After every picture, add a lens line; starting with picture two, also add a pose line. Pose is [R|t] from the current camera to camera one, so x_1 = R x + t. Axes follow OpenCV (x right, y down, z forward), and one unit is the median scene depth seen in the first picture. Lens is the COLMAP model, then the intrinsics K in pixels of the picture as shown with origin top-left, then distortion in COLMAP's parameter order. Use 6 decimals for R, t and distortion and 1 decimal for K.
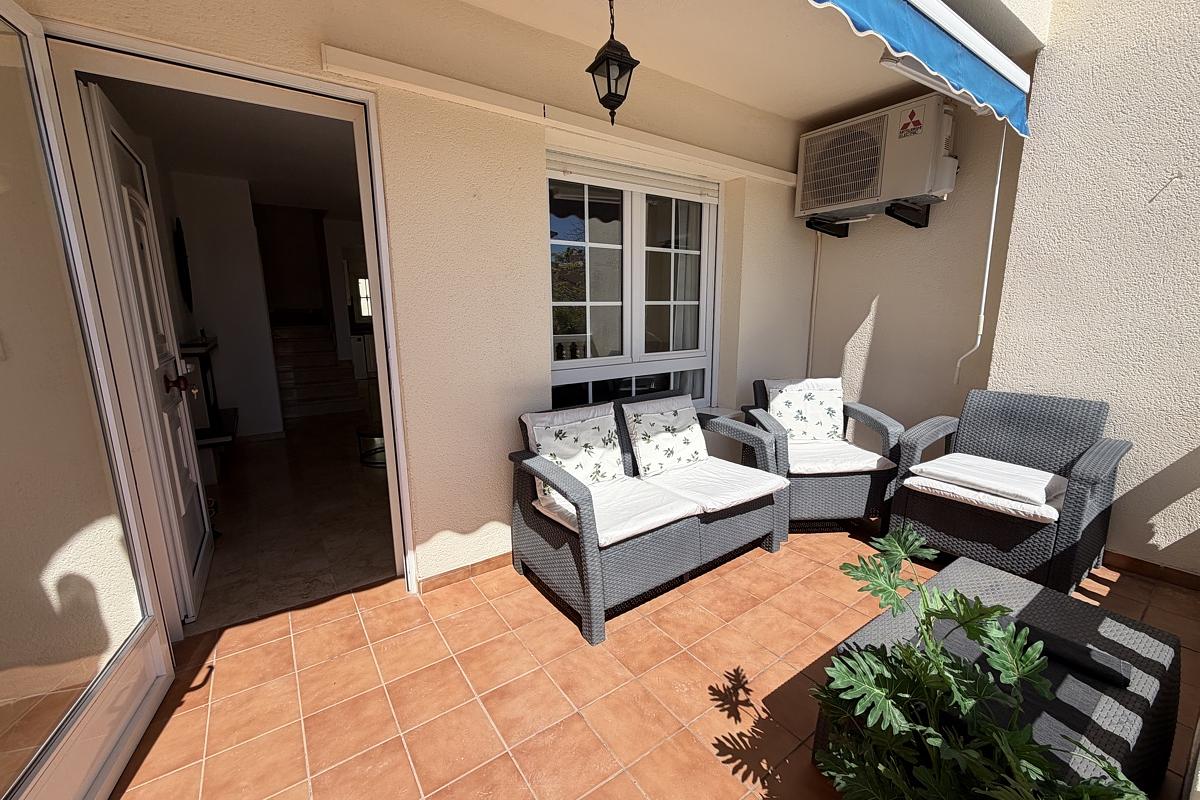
lens RADIAL K [[479.2, 0, 597.9], [0, 479.2, 401.8], [0, 0, 1]] dist [0.000750, 0.000078]
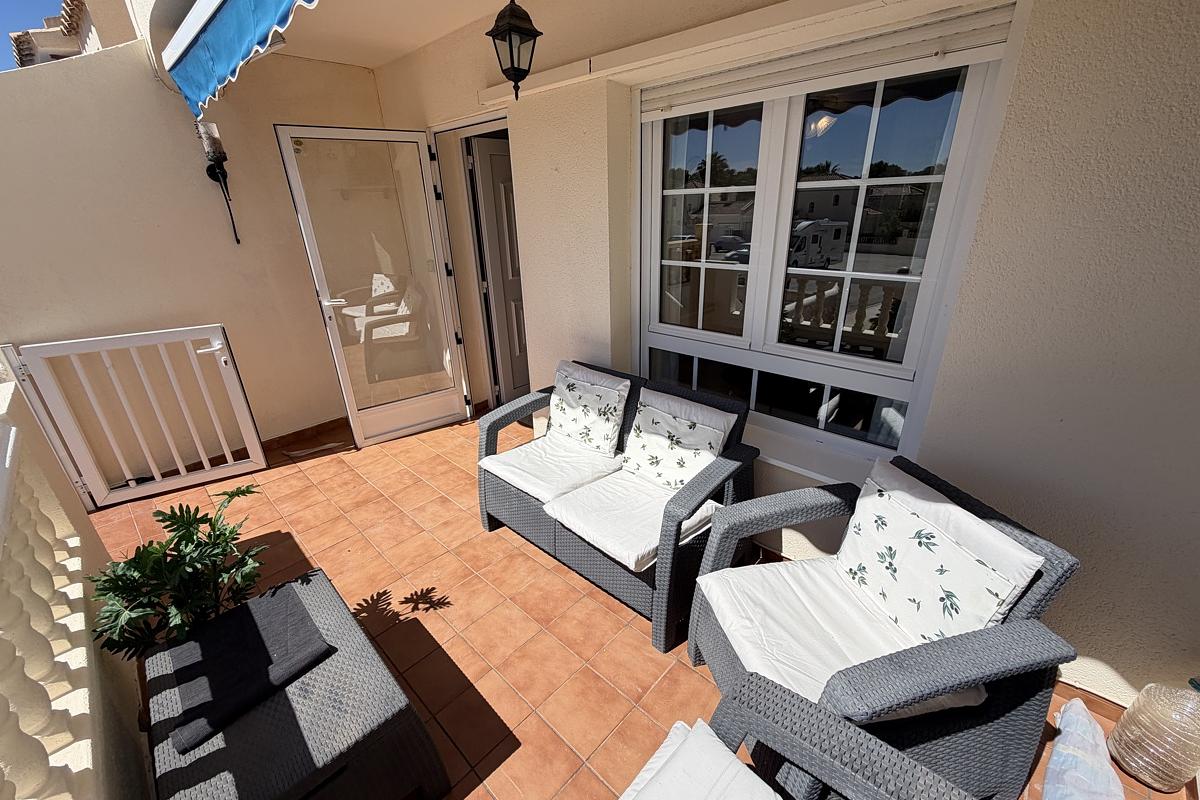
lens RADIAL K [[479.2, 0, 597.9], [0, 479.2, 401.8], [0, 0, 1]] dist [0.000750, 0.000078]
pose [[0.192614, 0.380339, -0.904567, 1.027108], [-0.160828, 0.921600, 0.353254, -0.326839], [0.968005, 0.077438, 0.238682, 0.838103]]
